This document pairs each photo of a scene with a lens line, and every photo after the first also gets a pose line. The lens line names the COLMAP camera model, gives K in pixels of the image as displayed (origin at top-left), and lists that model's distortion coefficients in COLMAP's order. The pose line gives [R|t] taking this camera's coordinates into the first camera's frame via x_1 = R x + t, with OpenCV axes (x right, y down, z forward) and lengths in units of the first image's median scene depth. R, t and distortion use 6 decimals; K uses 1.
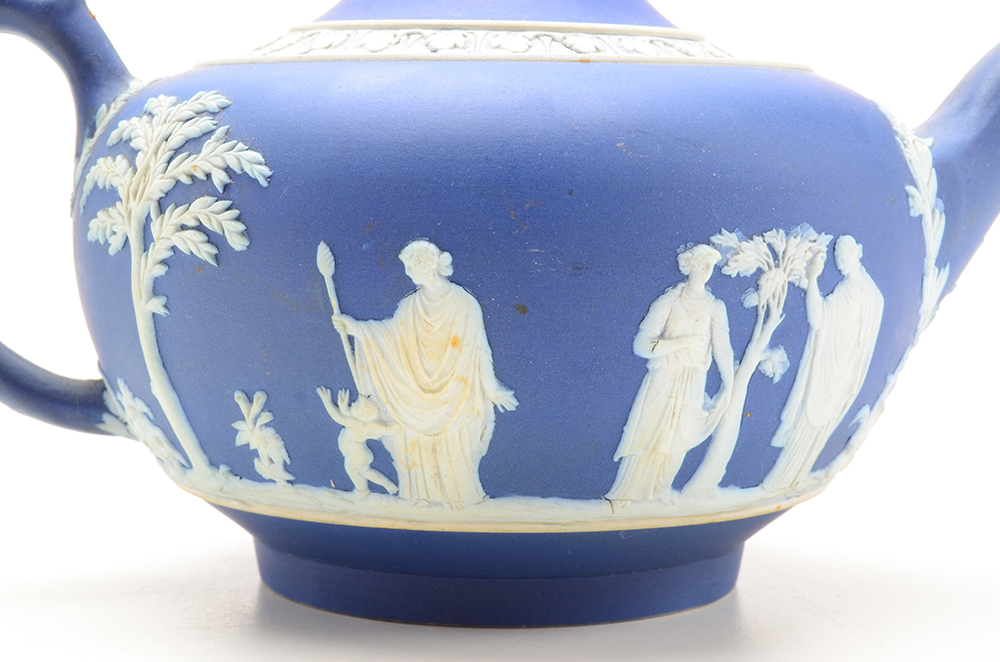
lens RADIAL K [[2284.8, 0, 504.1], [0, 2284.8, 328.2], [0, 0, 1]] dist [-0.136878, 0.000000]
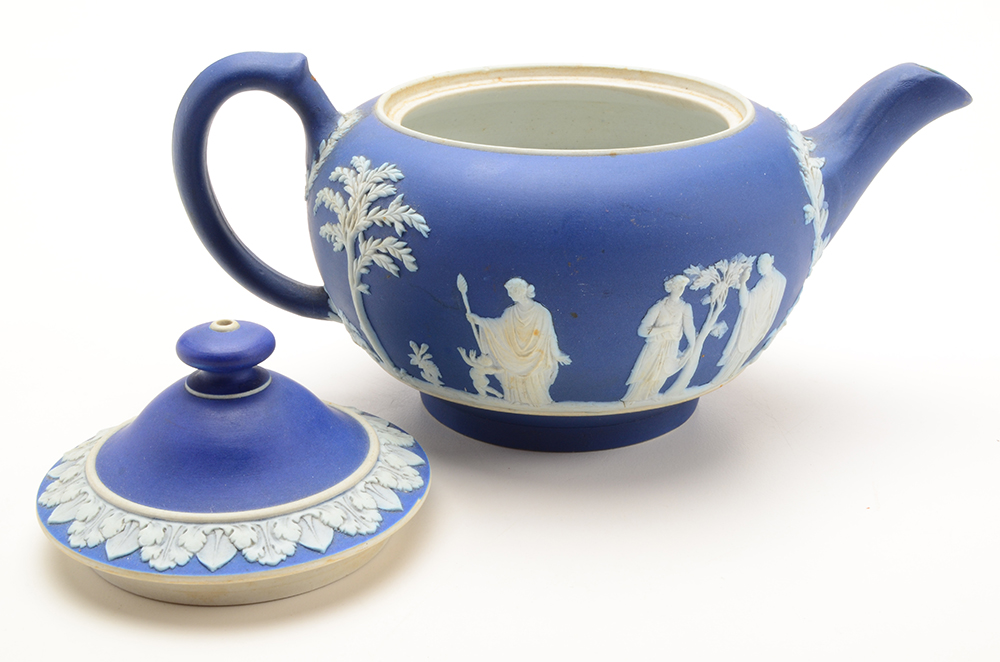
lens RADIAL K [[1652.2, 0, 502.8], [0, 1652.2, 332.9], [0, 0, 1]] dist [-0.081326, 0.000000]
pose [[0.999449, 0.006681, -0.032502, -0.005667], [0.002738, 0.959583, 0.281414, -0.335748], [0.033069, -0.281348, 0.959036, -0.213230]]
